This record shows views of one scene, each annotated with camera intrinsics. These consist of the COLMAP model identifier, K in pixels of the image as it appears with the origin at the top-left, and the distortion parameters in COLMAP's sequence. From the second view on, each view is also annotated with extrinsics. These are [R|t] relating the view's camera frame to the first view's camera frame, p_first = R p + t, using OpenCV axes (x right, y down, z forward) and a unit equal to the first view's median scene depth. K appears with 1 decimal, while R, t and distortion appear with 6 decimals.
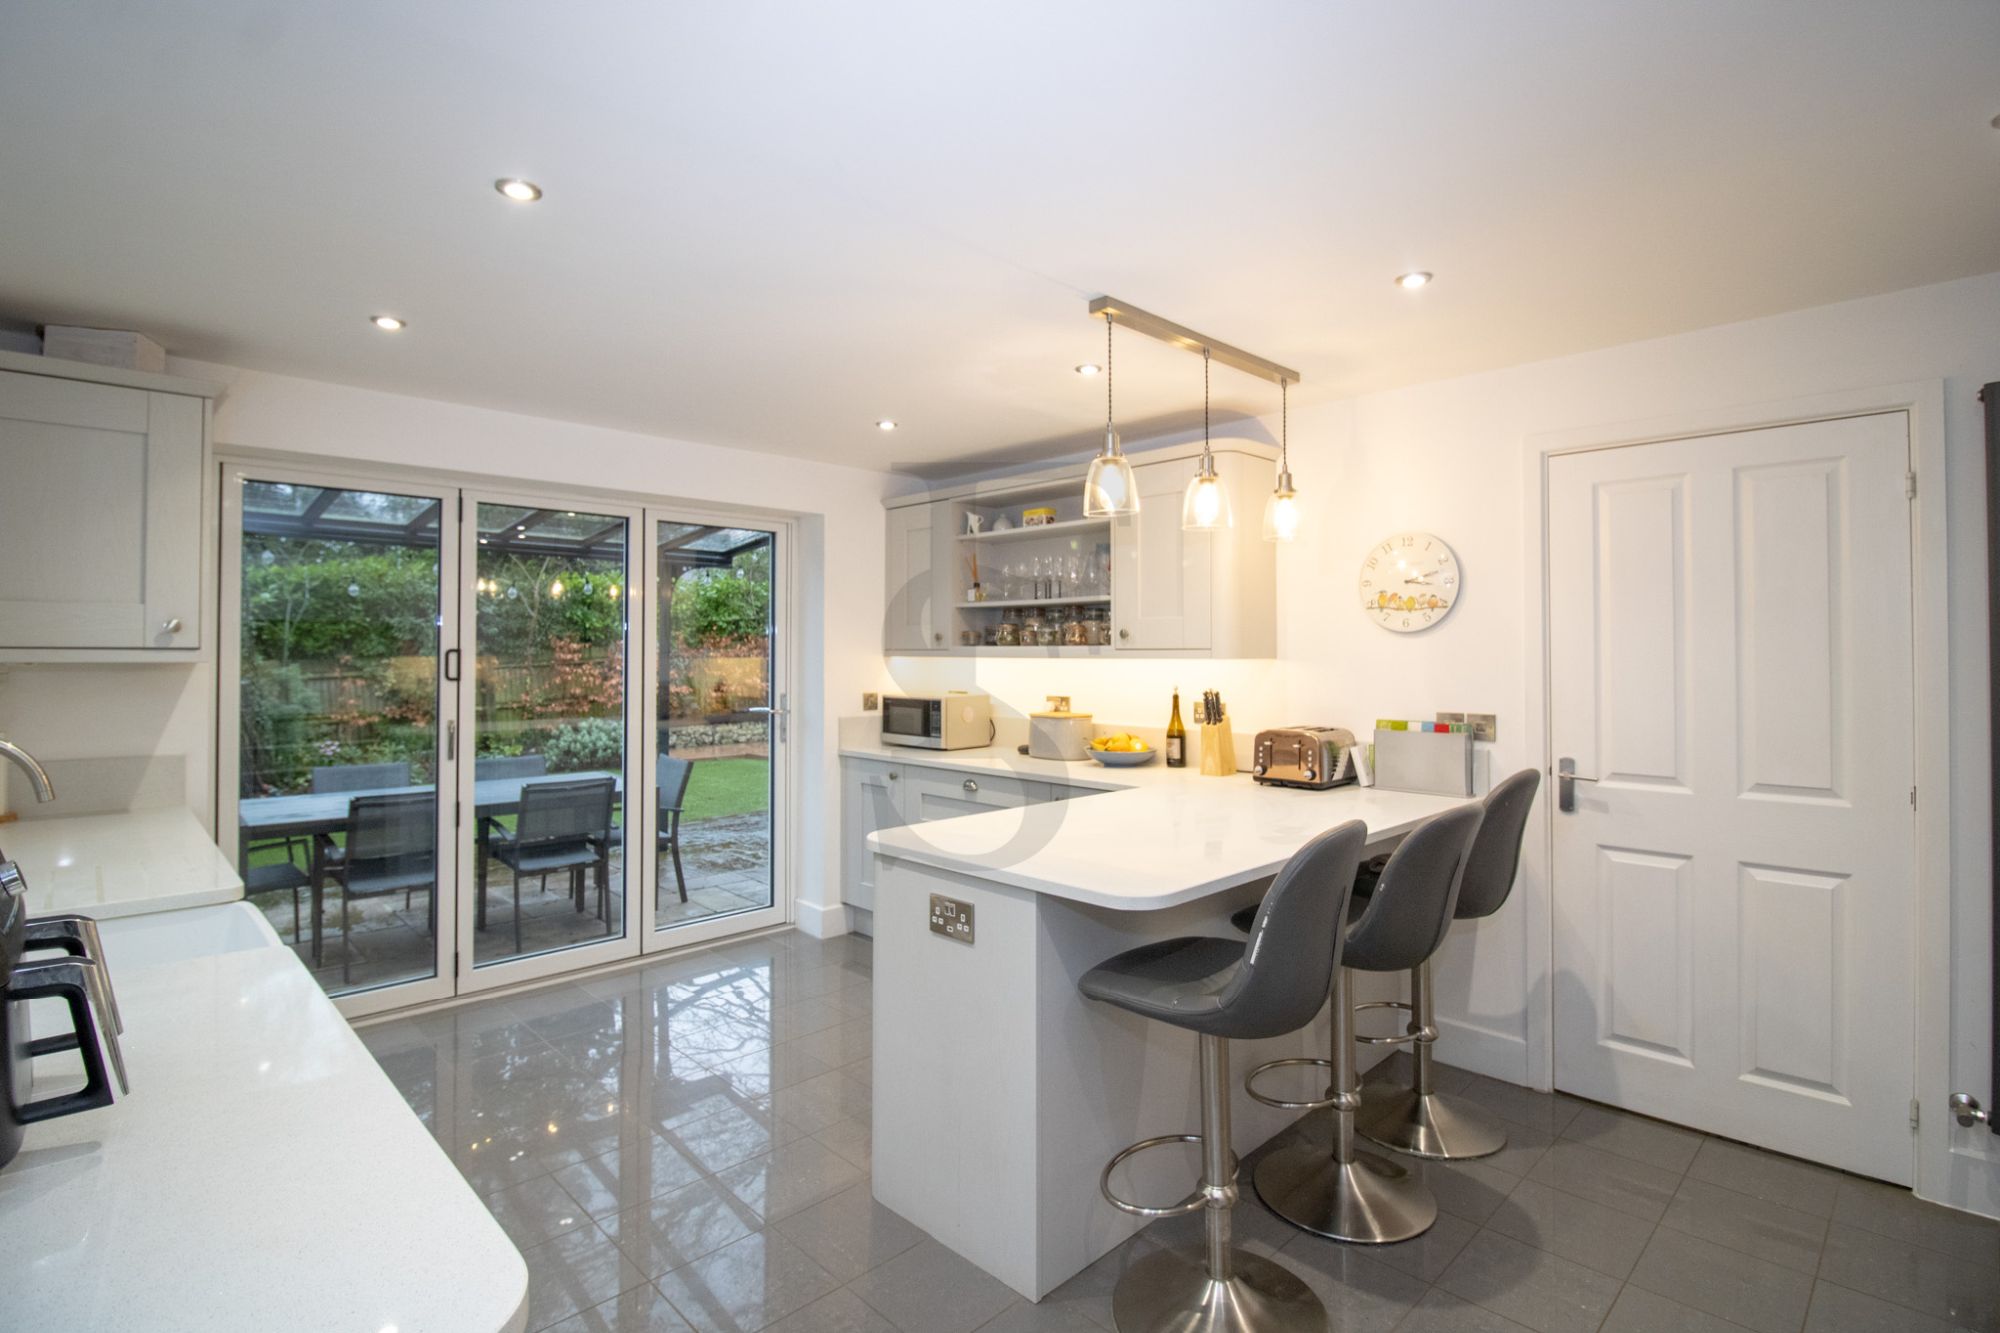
lens RADIAL K [[955.3, 0, 1042.7], [0, 955.3, 650.0], [0, 0, 1]] dist [-0.005063, -0.004791]
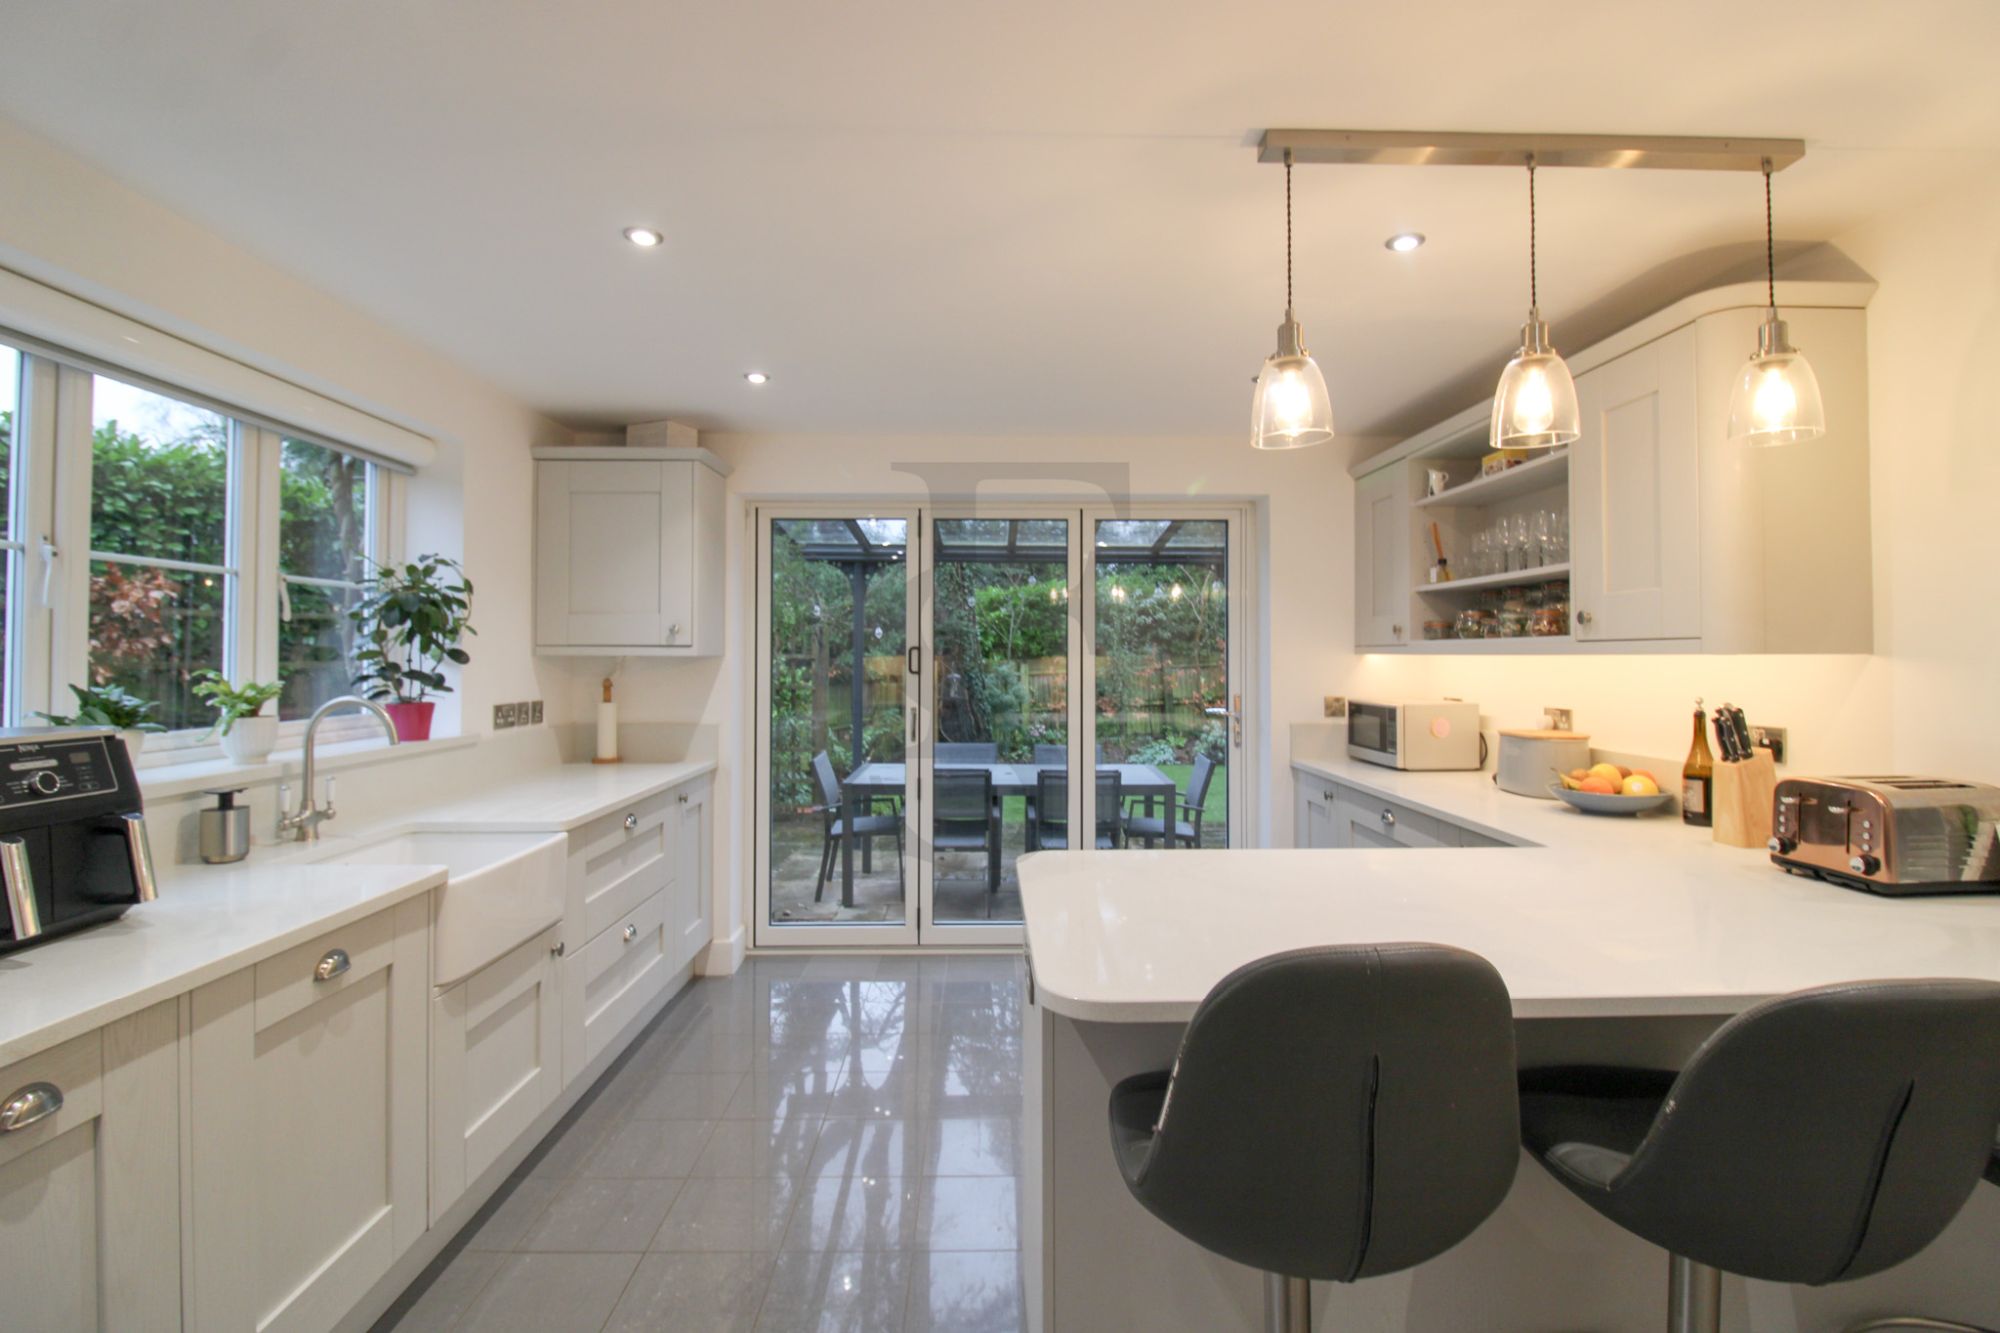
lens RADIAL K [[955.3, 0, 995.8], [0, 955.3, 657.6], [0, 0, 1]] dist [-0.005063, -0.004791]
pose [[0.712987, 0.001549, -0.701176, 0.250797], [0.002396, 0.999986, 0.004645, 0.006747], [0.701173, -0.004992, 0.712974, 0.218980]]
